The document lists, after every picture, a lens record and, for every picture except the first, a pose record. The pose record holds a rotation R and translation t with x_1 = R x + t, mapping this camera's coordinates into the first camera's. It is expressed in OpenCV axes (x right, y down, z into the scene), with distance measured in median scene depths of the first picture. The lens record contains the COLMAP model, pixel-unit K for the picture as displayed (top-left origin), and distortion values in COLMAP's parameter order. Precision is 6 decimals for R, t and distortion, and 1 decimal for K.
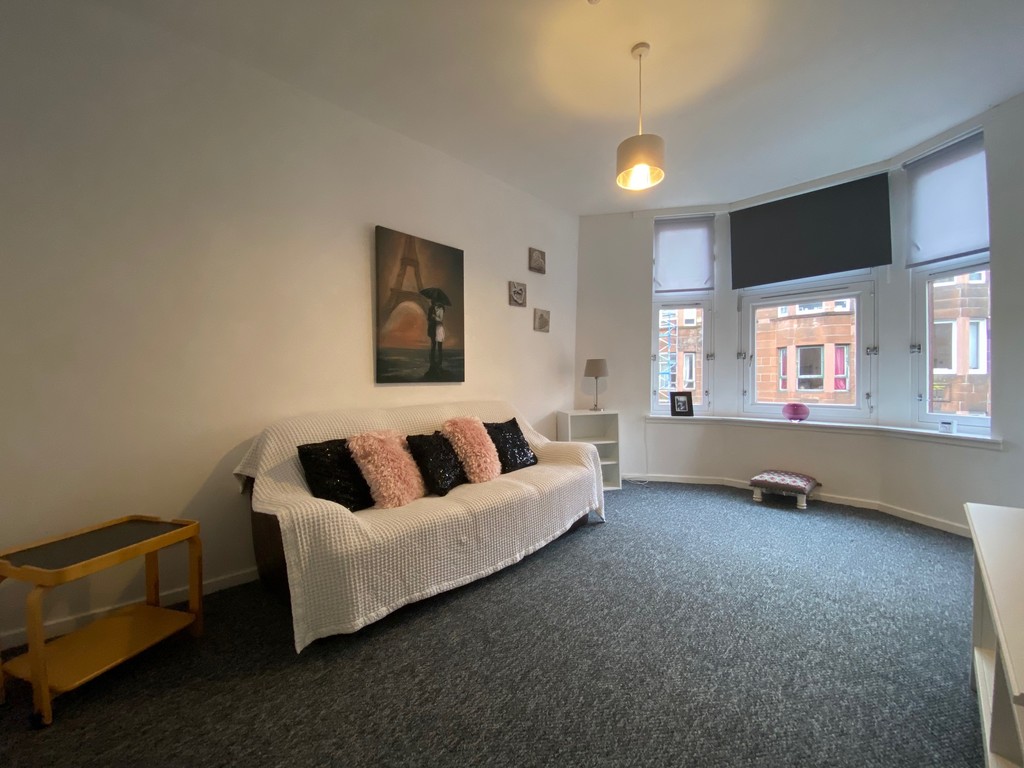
lens RADIAL K [[419.6, 0, 513.8], [0, 419.6, 384.1], [0, 0, 1]] dist [0.009872, -0.000503]
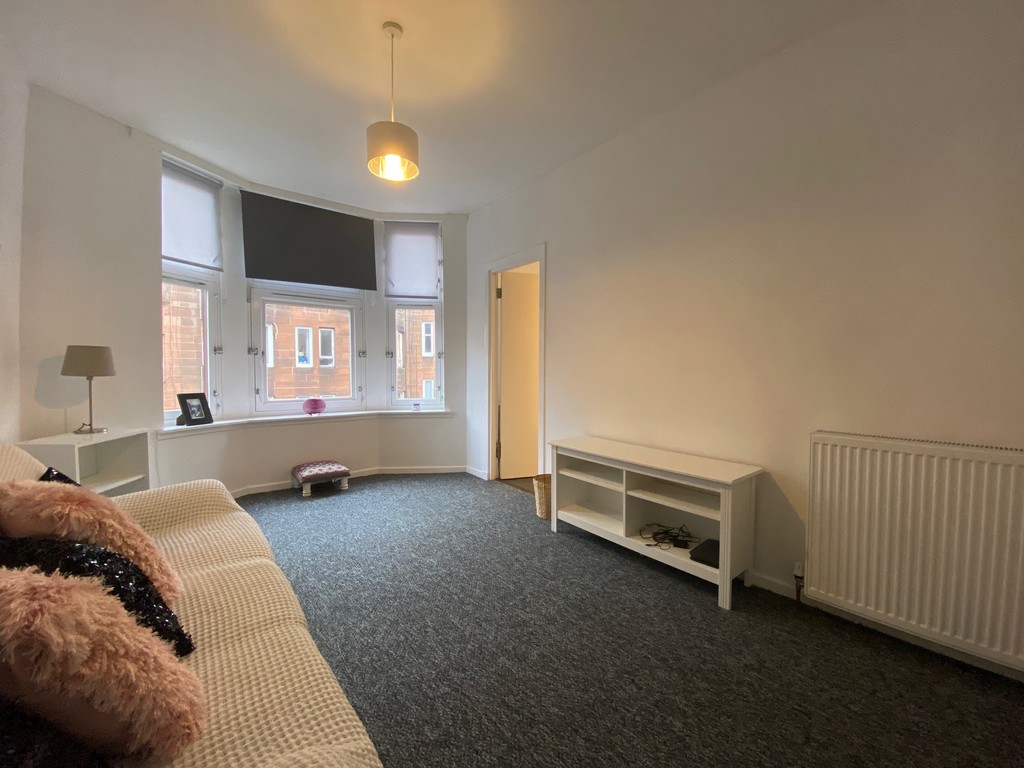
lens RADIAL K [[419.6, 0, 513.8], [0, 419.6, 384.8], [0, 0, 1]] dist [0.009872, -0.000503]
pose [[0.118610, -0.034483, 0.992342, -0.370522], [0.008187, 0.999397, 0.033750, -0.023485], [-0.992907, 0.004121, 0.118821, 0.377751]]
